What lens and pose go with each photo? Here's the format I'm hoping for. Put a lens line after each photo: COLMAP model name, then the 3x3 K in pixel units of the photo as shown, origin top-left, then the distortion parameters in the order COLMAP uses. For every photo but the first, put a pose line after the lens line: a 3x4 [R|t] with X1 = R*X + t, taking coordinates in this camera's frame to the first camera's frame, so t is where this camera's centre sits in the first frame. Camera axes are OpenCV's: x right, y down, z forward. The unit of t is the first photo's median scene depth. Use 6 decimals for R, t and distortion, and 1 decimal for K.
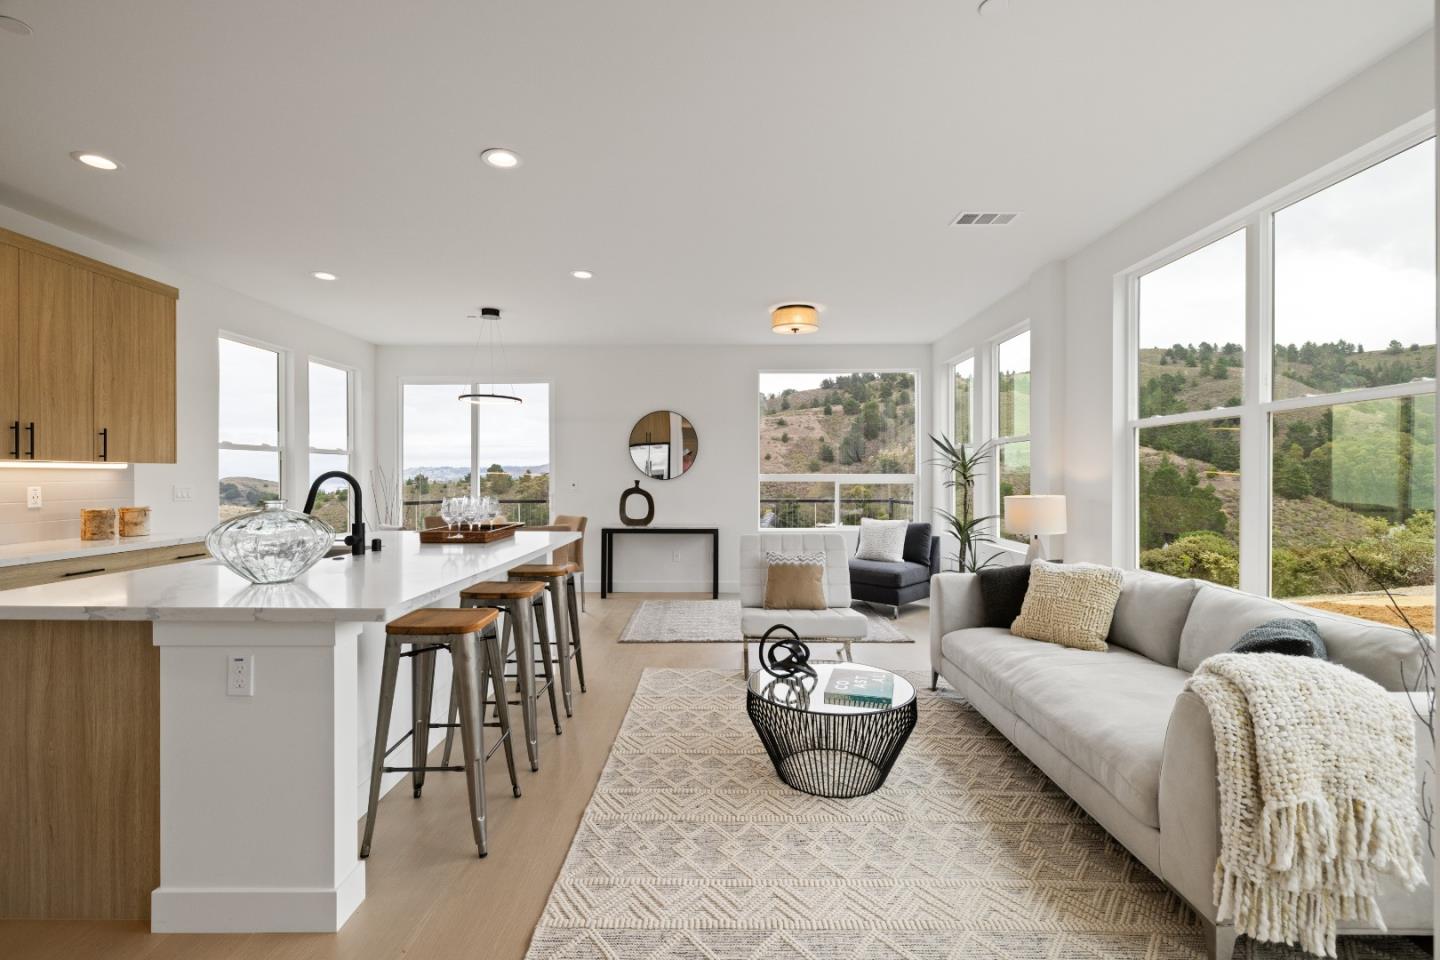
lens RADIAL K [[642.9, 0, 720.0], [0, 642.9, 480.0], [0, 0, 1]] dist [0.002540, 0.000535]
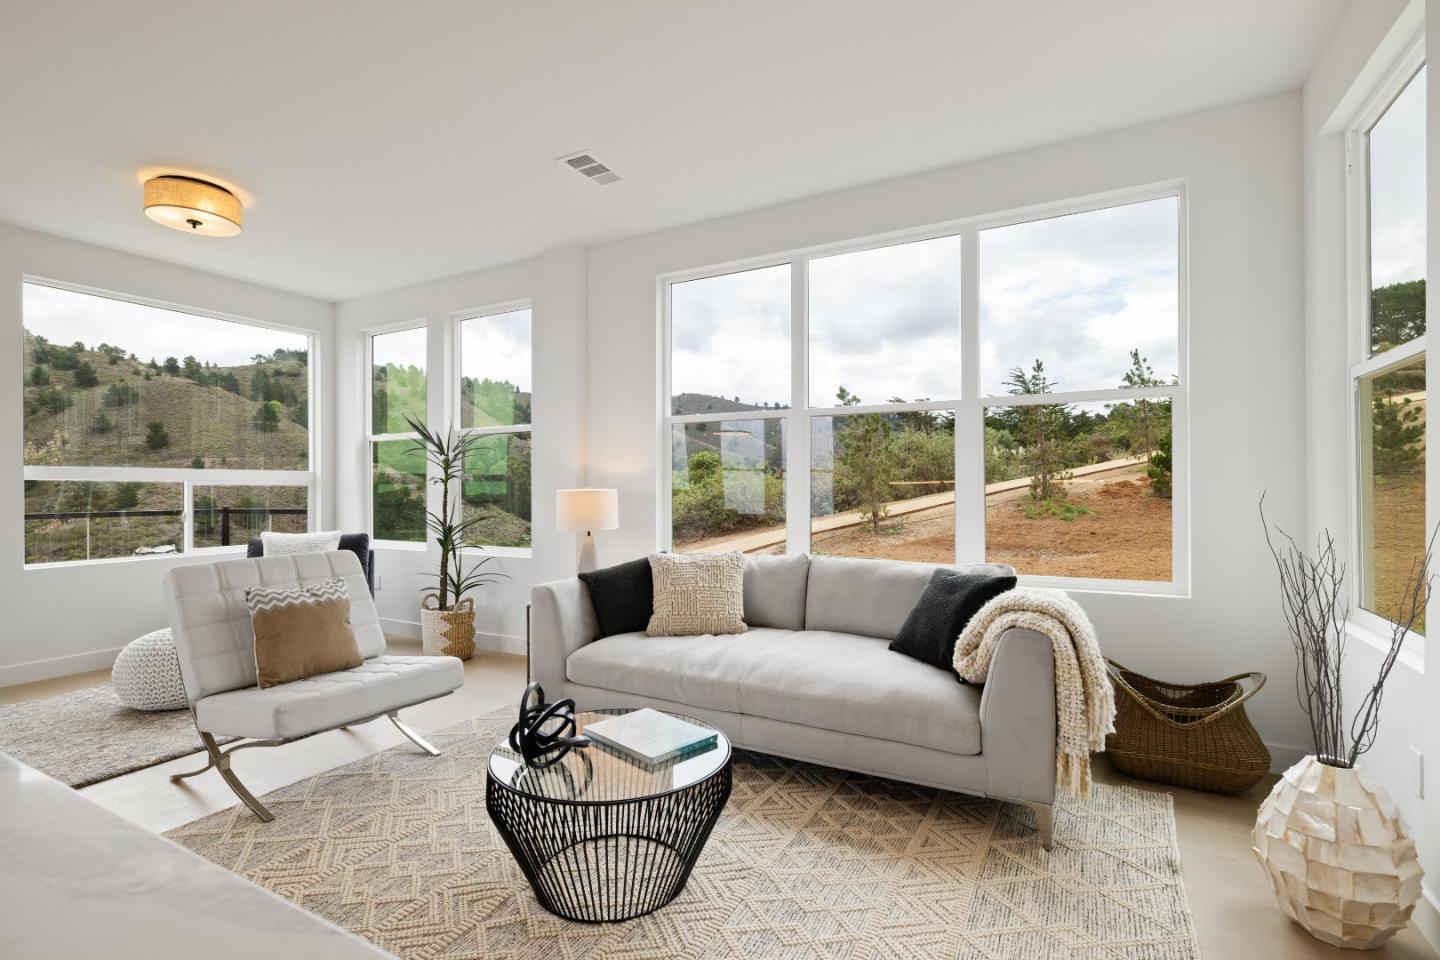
lens RADIAL K [[675.6, 0, 713.9], [0, 675.6, 487.7], [0, 0, 1]] dist [-0.003603, -0.000080]
pose [[0.480411, 0.000197, 0.877043, -0.156919], [0.006090, 0.999975, -0.003560, 0.015214], [-0.877022, 0.007052, 0.480398, 0.209408]]
